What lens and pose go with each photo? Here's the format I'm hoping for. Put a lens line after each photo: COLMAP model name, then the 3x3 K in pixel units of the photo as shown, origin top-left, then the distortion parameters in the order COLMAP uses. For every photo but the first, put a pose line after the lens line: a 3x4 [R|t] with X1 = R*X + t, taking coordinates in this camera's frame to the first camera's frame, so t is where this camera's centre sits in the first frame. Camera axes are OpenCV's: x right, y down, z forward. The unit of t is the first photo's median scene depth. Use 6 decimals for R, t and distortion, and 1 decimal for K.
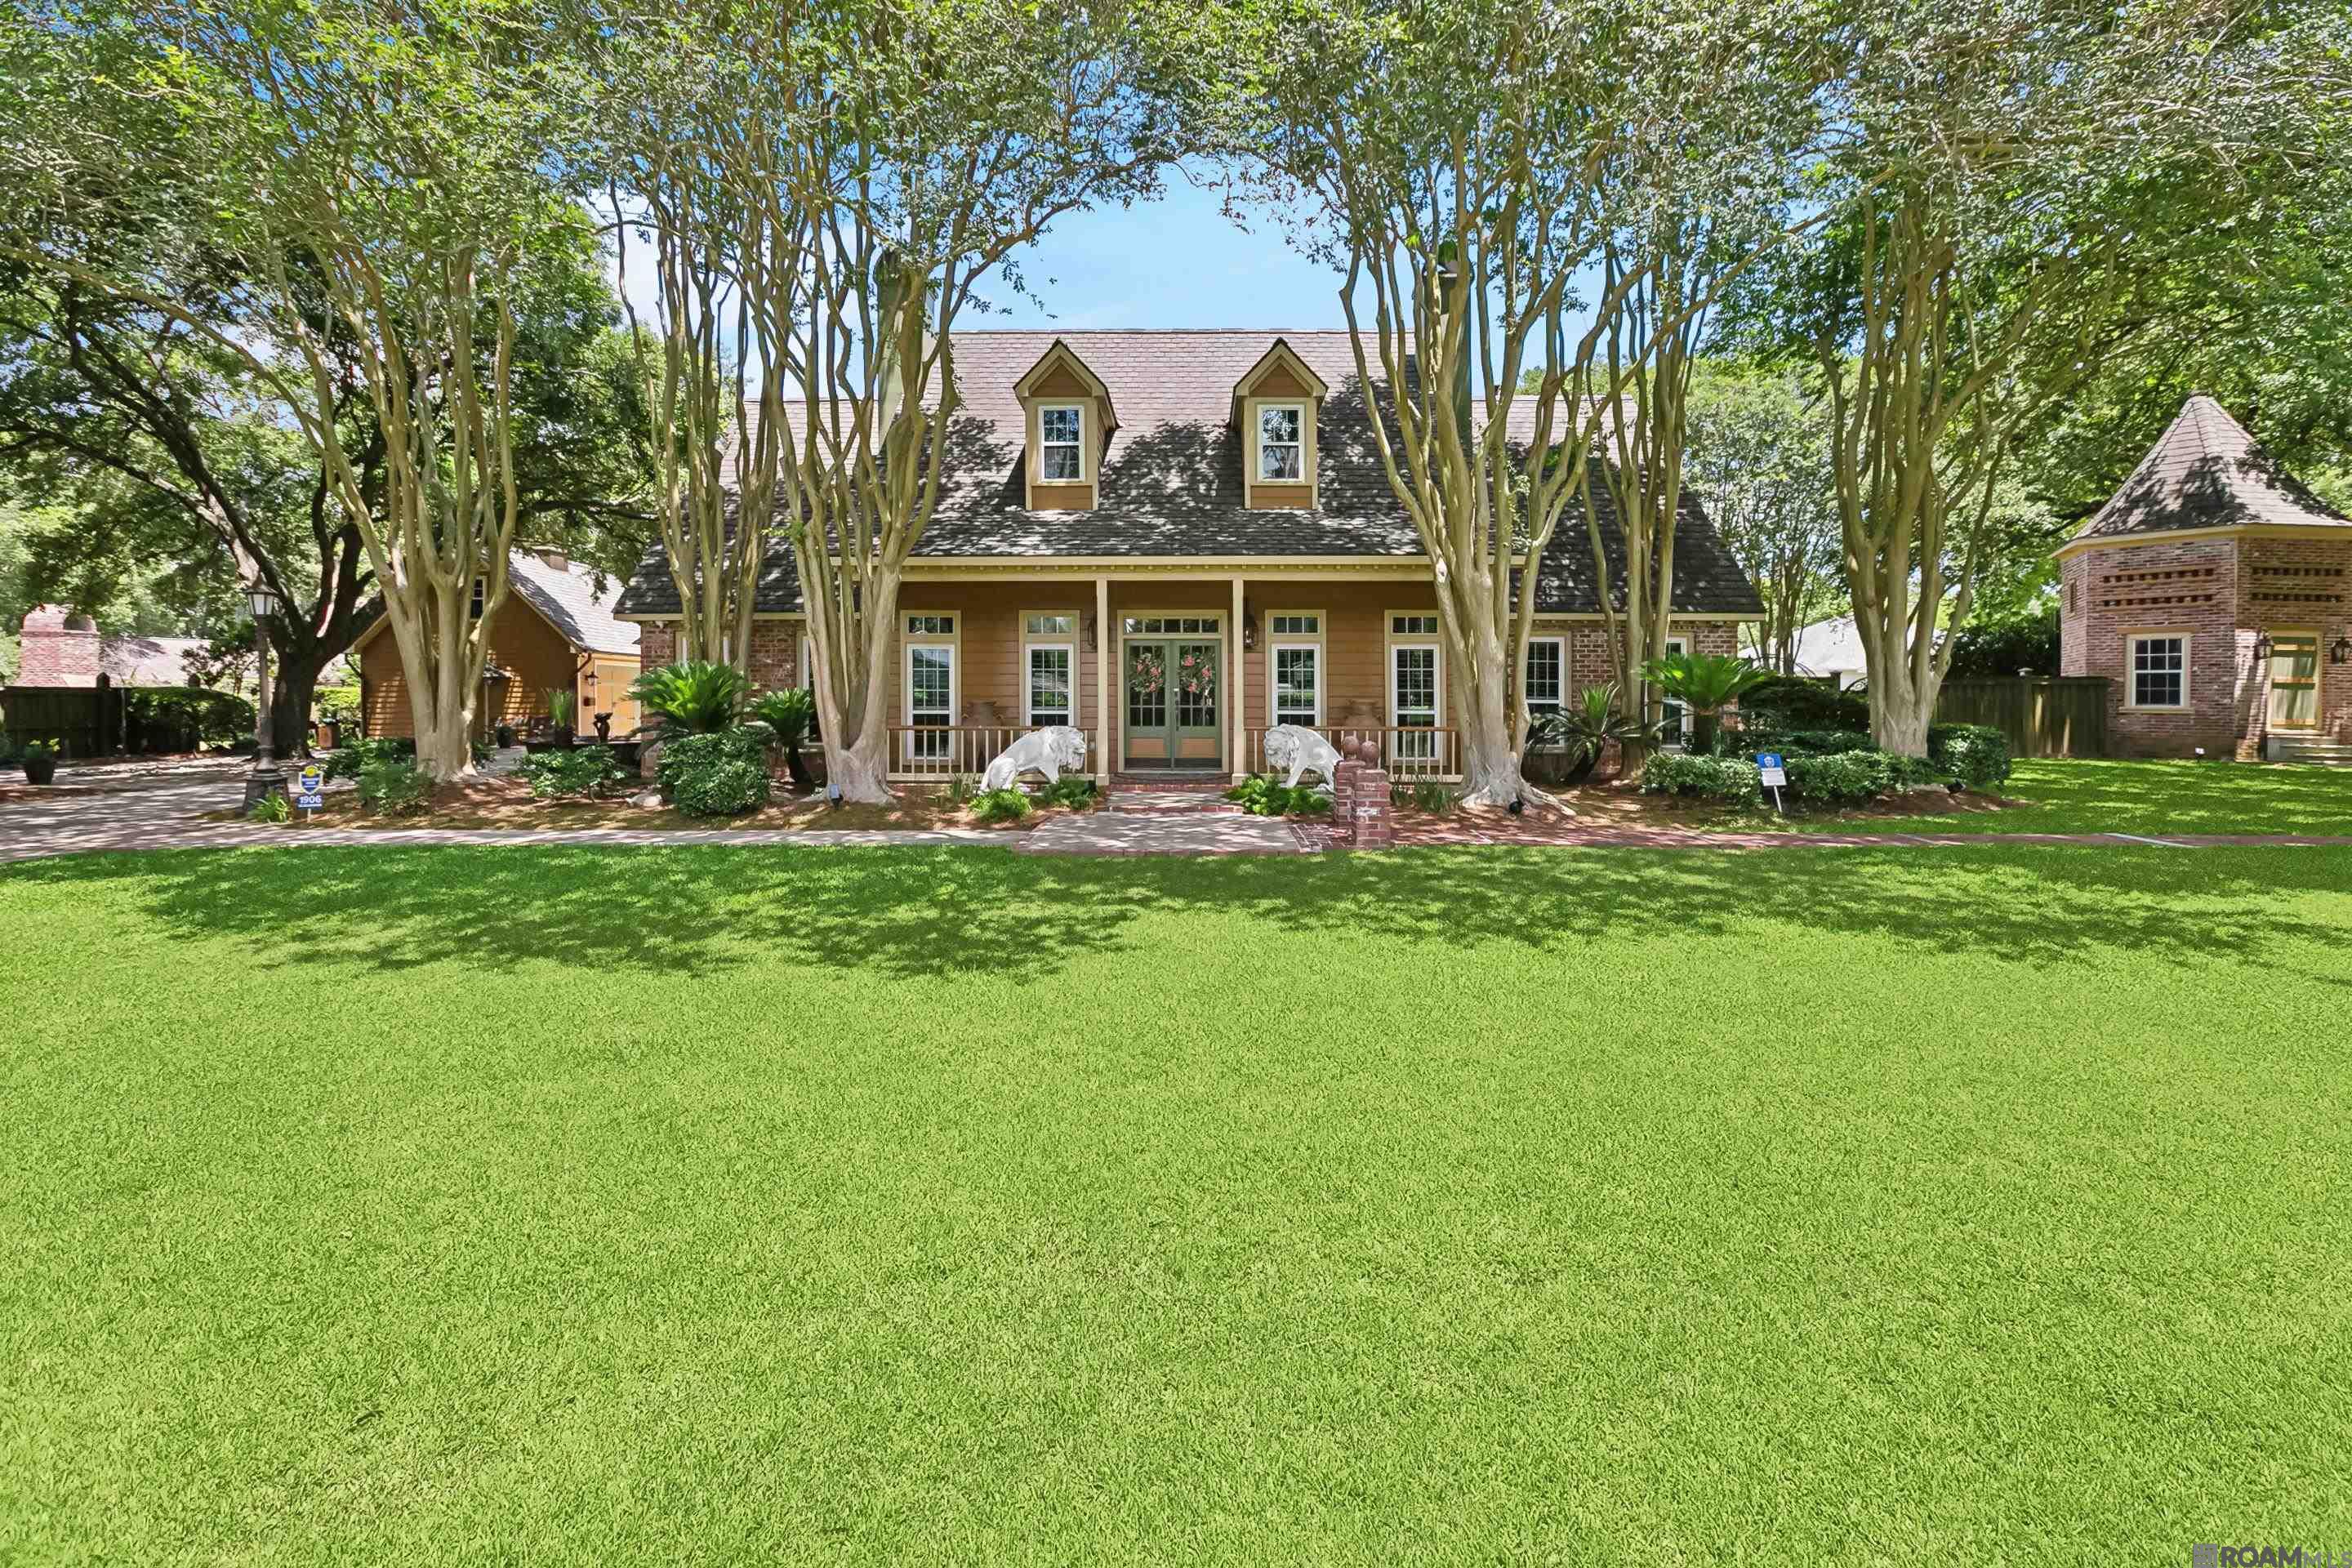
lens RADIAL K [[1074.9, 0, 1183.0], [0, 1074.9, 782.4], [0, 0, 1]] dist [-0.005353, -0.000444]
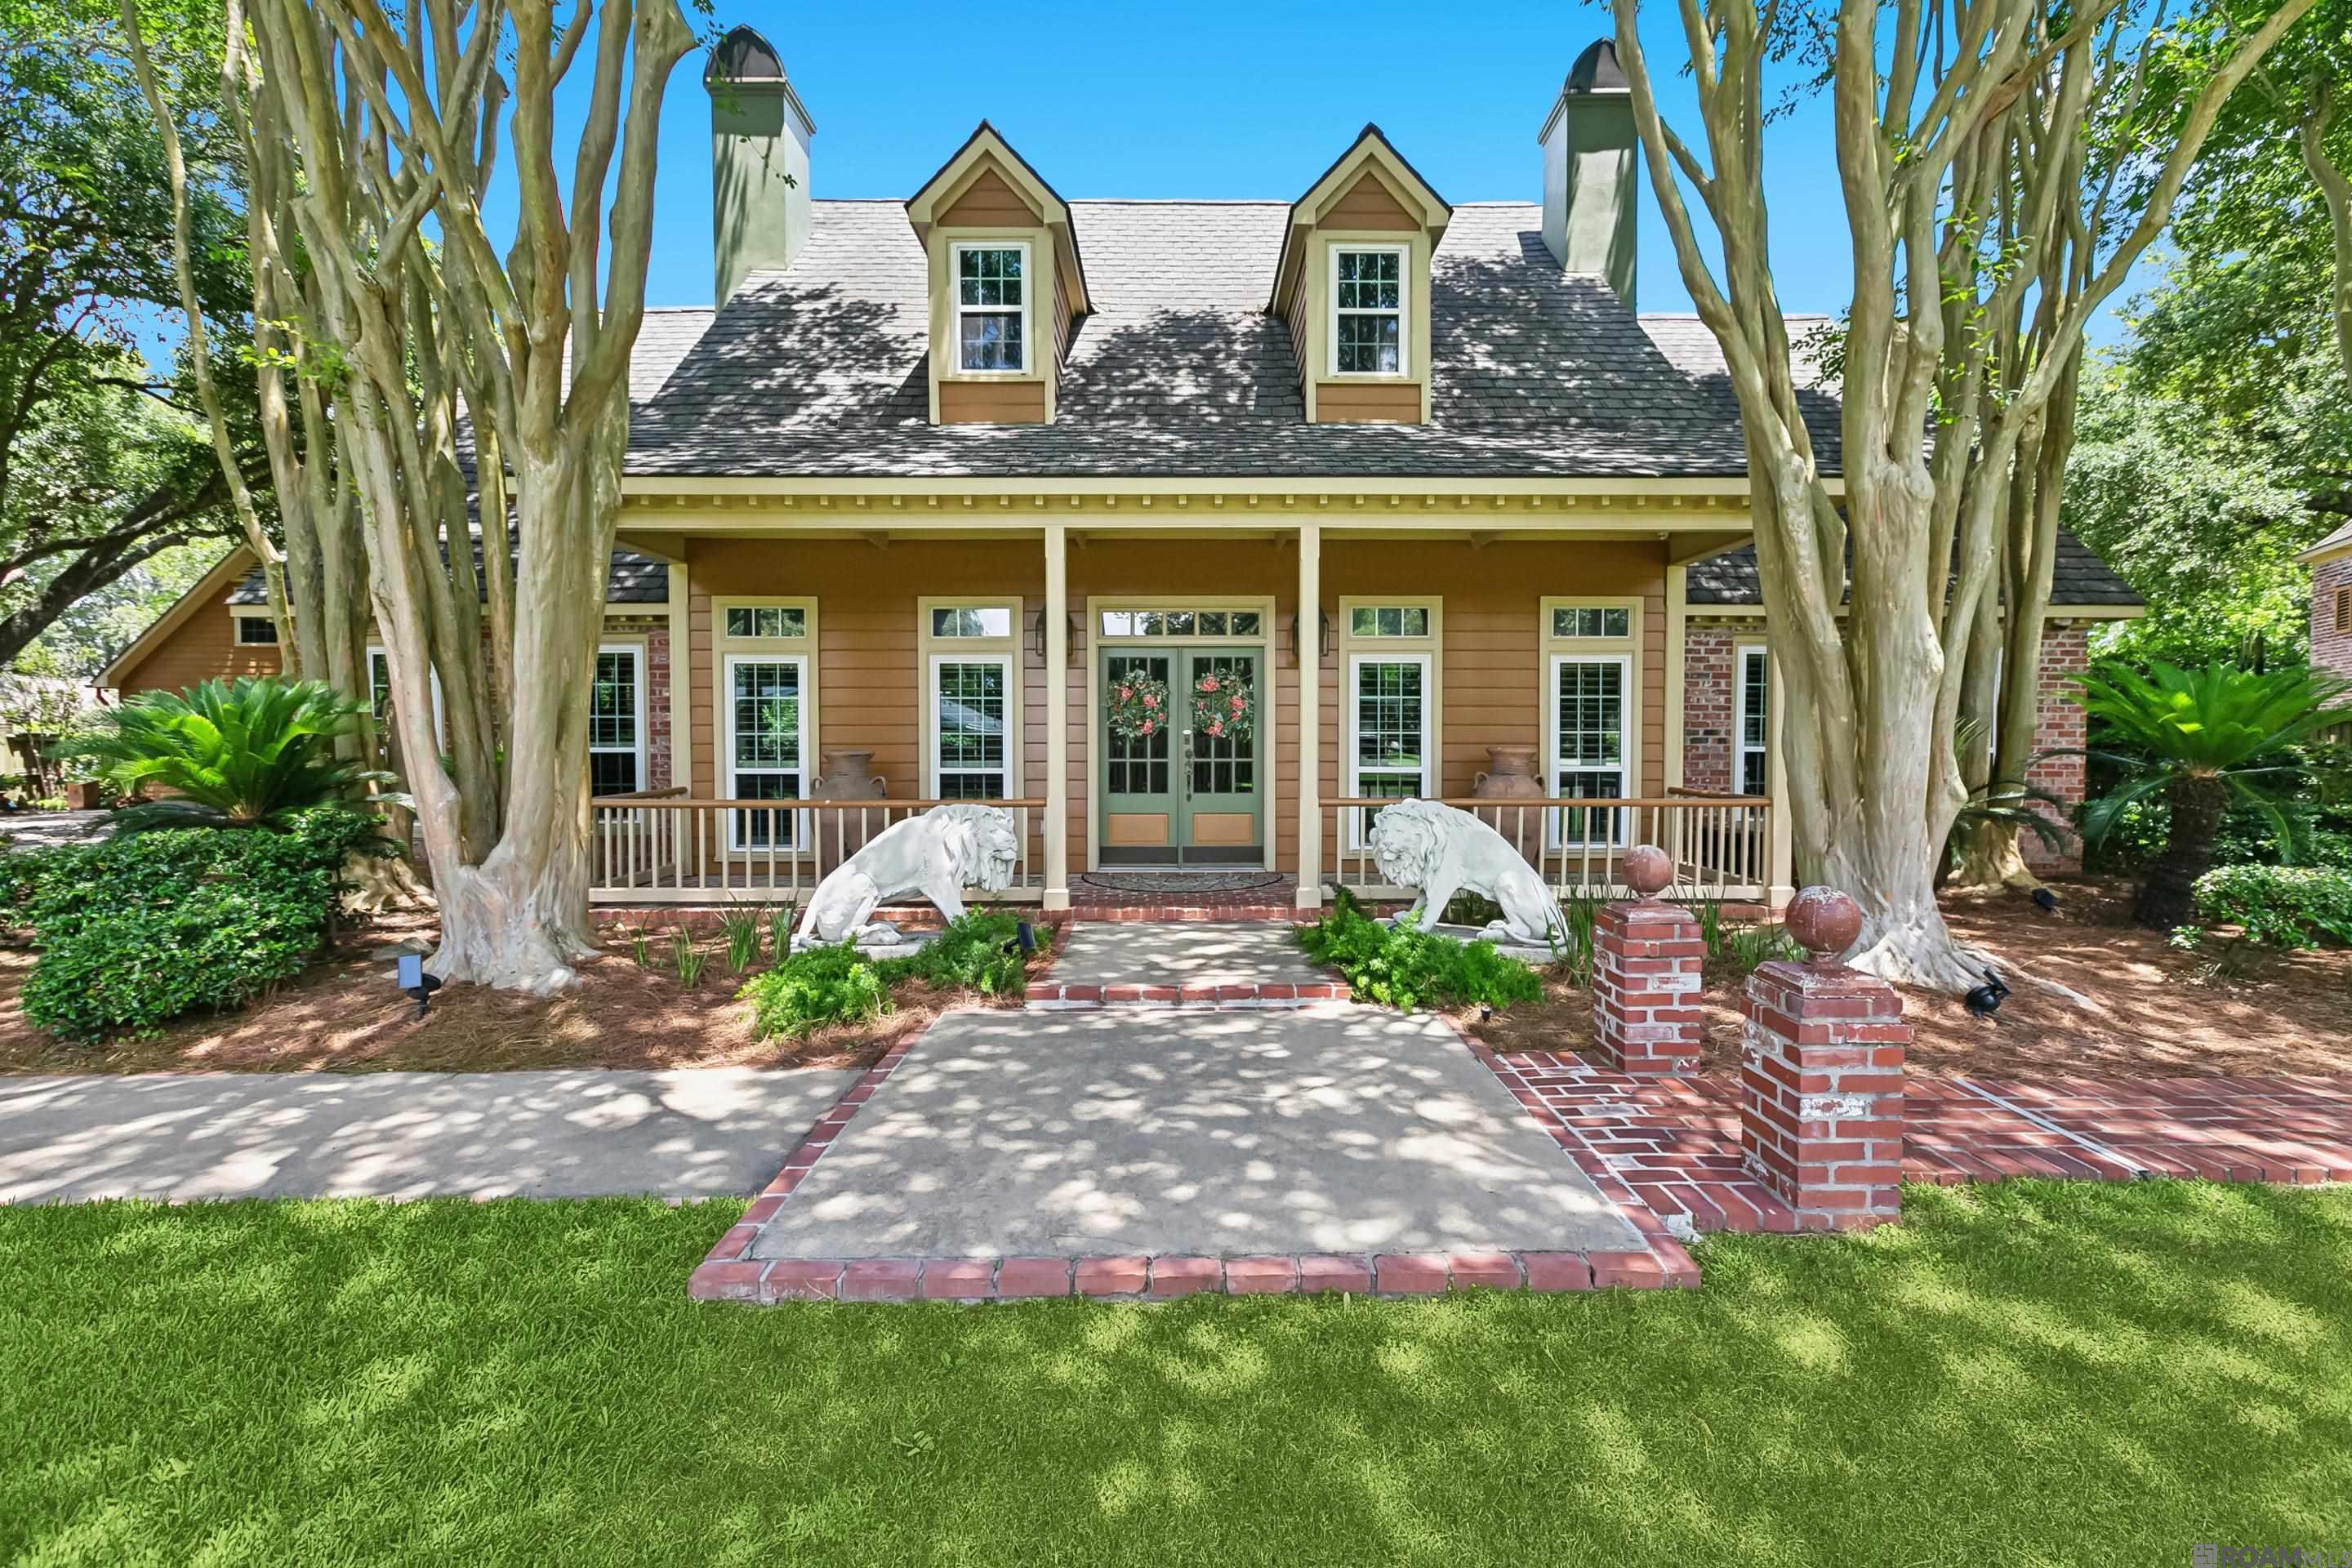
lens RADIAL K [[1074.9, 0, 1173.2], [0, 1074.9, 785.1], [0, 0, 1]] dist [-0.005353, -0.000444]
pose [[0.999964, -0.000065, 0.008467, -0.019578], [0.000366, 0.999369, -0.035509, -0.036661], [-0.008459, 0.035511, 0.999333, 0.416704]]
